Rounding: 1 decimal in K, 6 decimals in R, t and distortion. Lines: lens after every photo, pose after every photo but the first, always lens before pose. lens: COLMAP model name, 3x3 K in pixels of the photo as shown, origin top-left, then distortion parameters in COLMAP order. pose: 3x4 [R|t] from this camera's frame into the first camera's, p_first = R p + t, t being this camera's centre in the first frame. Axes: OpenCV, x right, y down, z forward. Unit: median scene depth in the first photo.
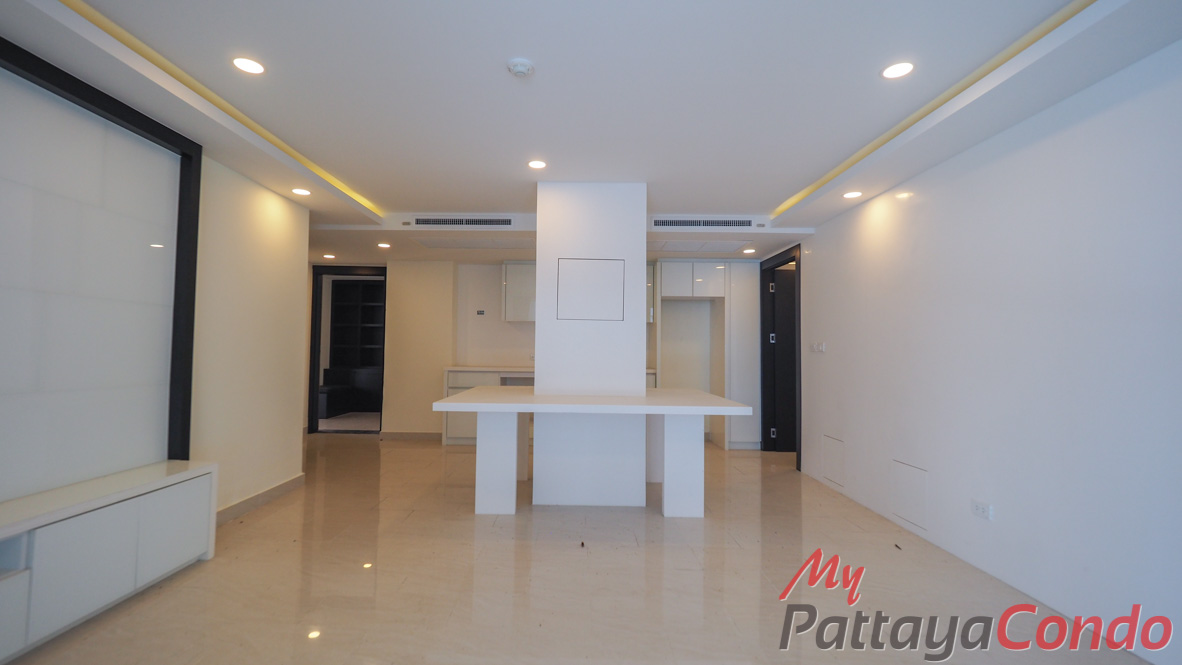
lens RADIAL K [[479.3, 0, 591.0], [0, 479.3, 332.5], [0, 0, 1]] dist [0.002802, -0.000046]
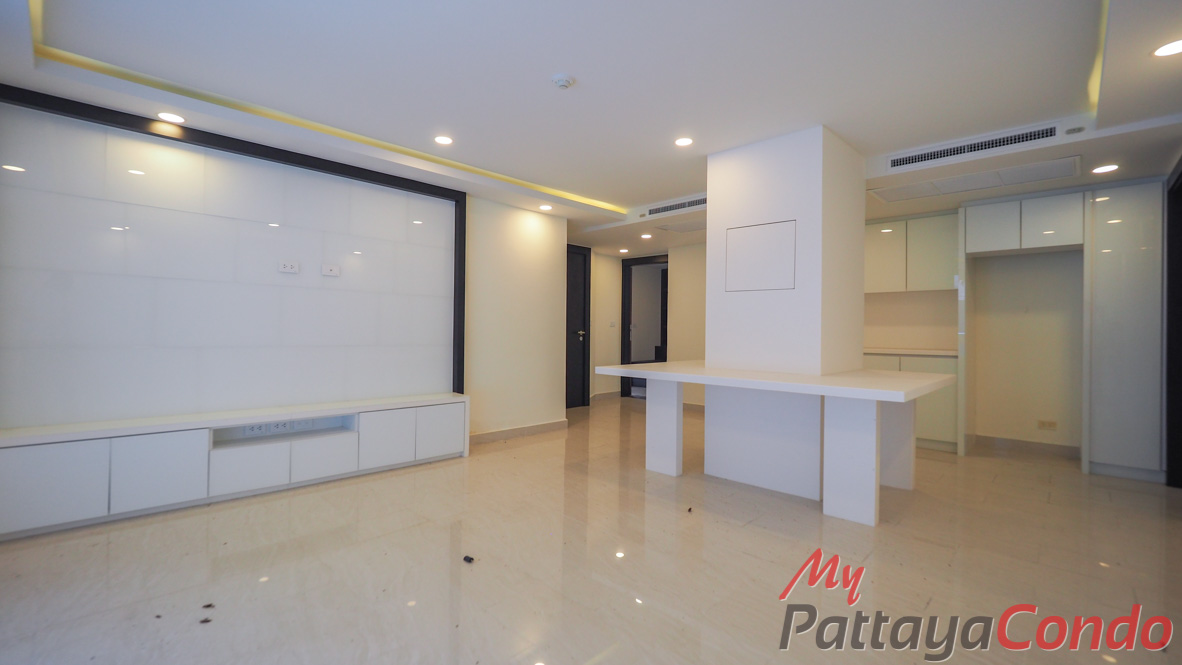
lens RADIAL K [[479.3, 0, 591.0], [0, 479.3, 332.5], [0, 0, 1]] dist [0.002802, -0.000046]
pose [[0.742904, 0.000303, -0.669398, 0.384390], [0.025646, 0.999253, 0.028914, 0.019729], [0.668907, -0.038648, 0.742341, 0.081235]]
